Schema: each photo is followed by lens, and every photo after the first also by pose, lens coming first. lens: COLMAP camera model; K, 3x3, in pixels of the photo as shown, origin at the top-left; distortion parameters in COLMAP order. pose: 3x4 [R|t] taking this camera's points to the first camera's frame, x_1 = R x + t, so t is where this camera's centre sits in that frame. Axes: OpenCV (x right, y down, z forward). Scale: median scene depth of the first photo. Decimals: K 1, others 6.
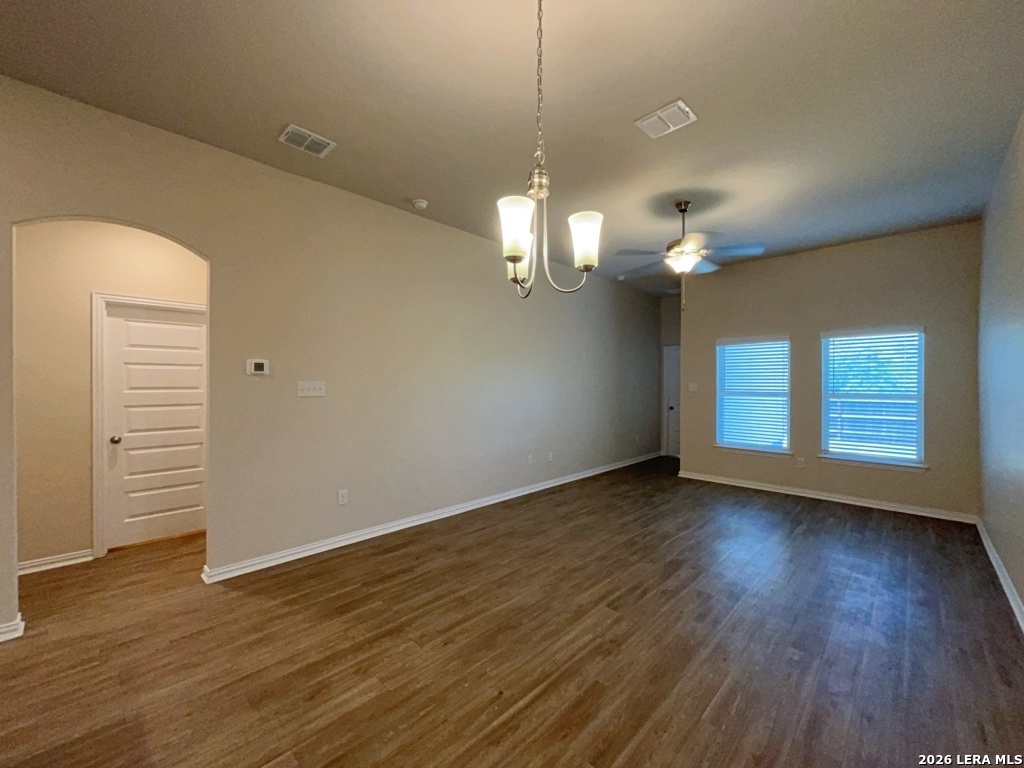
lens RADIAL K [[412.0, 0, 515.1], [0, 412.0, 385.5], [0, 0, 1]] dist [-0.003597, -0.000234]
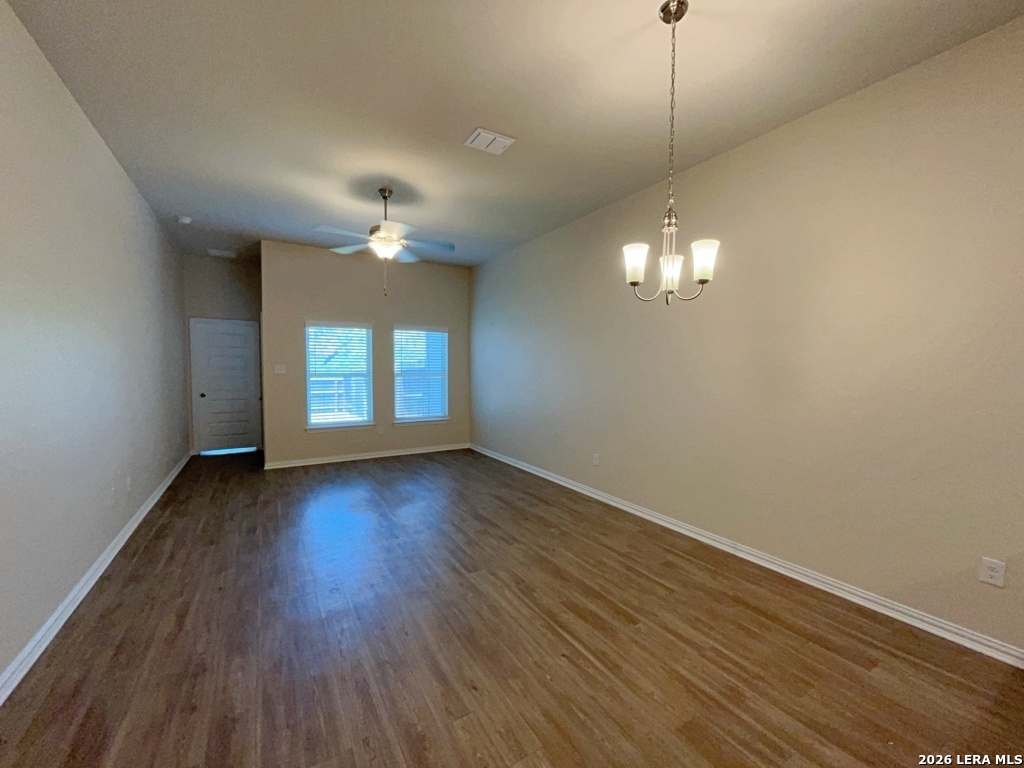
lens RADIAL K [[412.0, 0, 513.4], [0, 412.0, 385.5], [0, 0, 1]] dist [-0.003597, -0.000234]
pose [[0.251537, -0.047242, 0.966694, -0.576562], [0.001419, 0.998825, 0.048443, -0.005207], [-0.967847, -0.010813, 0.251308, 0.463601]]
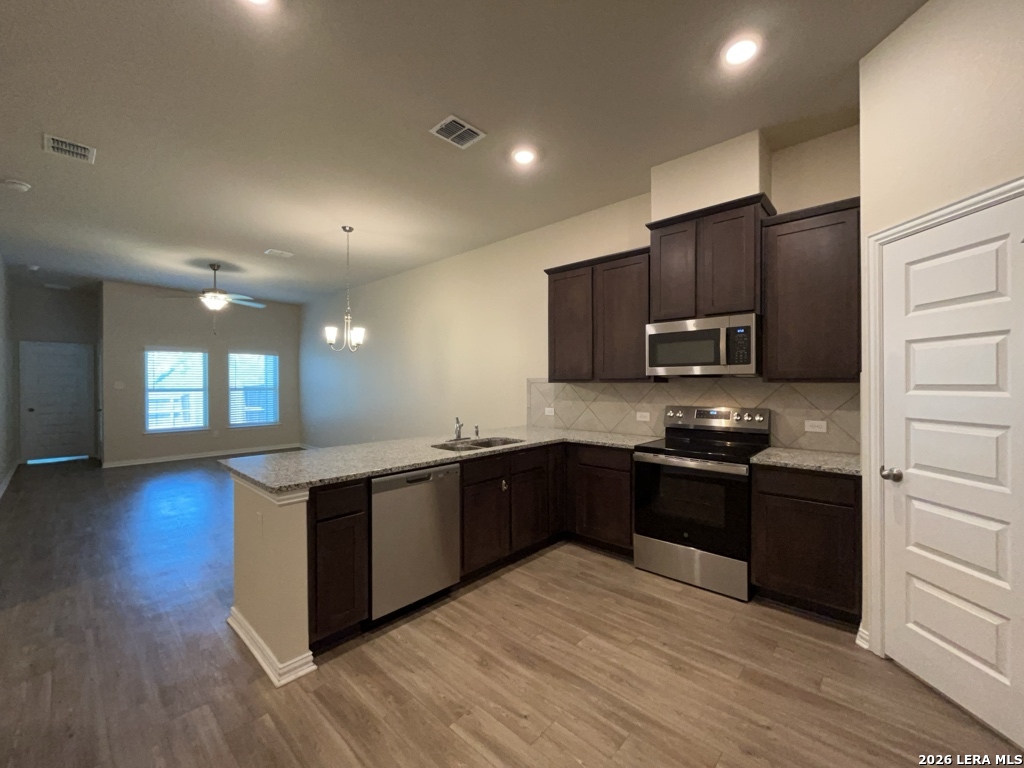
lens RADIAL K [[412.0, 0, 511.7], [0, 412.0, 385.2], [0, 0, 1]] dist [-0.003597, -0.000234]
pose [[-0.032950, -0.009228, 0.999414, -1.279925], [0.008972, 0.999914, 0.009528, 0.005252], [-0.999417, 0.009281, -0.032865, -0.064643]]
